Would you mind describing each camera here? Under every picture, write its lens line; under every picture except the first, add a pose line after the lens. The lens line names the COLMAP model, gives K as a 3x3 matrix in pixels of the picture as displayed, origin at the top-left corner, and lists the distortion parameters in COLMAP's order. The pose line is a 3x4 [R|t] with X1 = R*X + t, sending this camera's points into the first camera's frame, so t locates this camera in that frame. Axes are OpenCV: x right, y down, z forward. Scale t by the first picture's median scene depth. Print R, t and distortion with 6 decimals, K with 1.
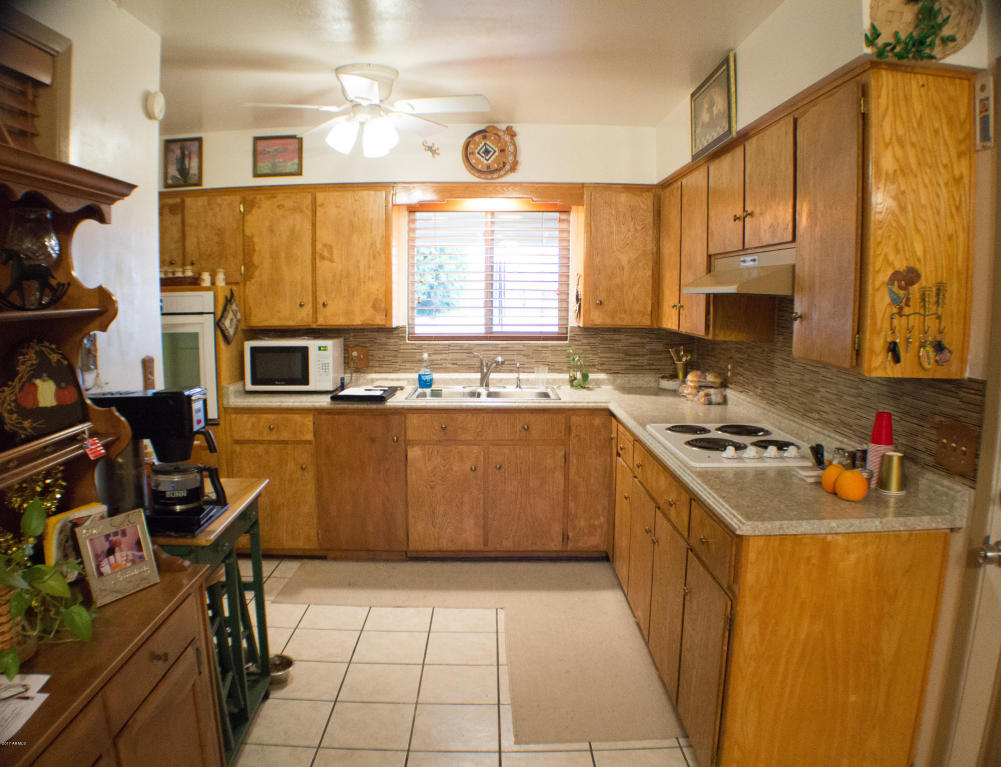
lens RADIAL K [[722.8, 0, 500.5], [0, 722.8, 383.5], [0, 0, 1]] dist [-0.230150, 0.095270]
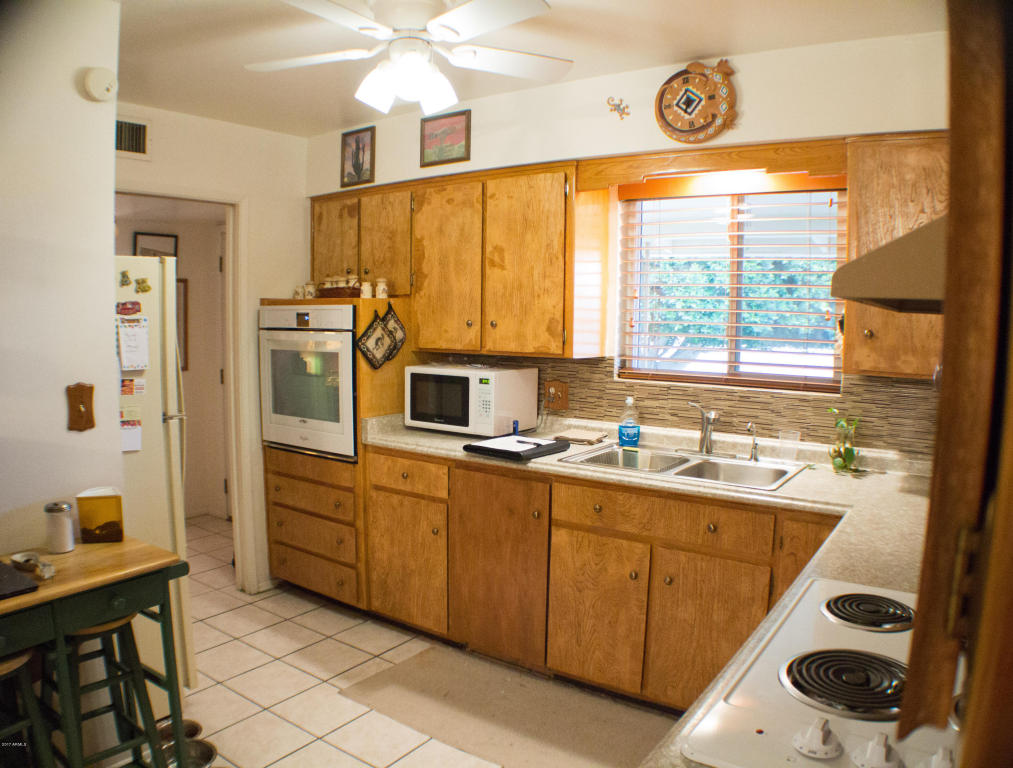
lens RADIAL K [[736.8, 0, 506.5], [0, 736.8, 384.0], [0, 0, 1]] dist [-0.240159, 0.106516]
pose [[0.811967, 0.064520, -0.580126, 0.235521], [-0.082239, 0.996604, -0.004265, -0.045425], [0.577881, 0.051172, 0.814515, 0.368453]]
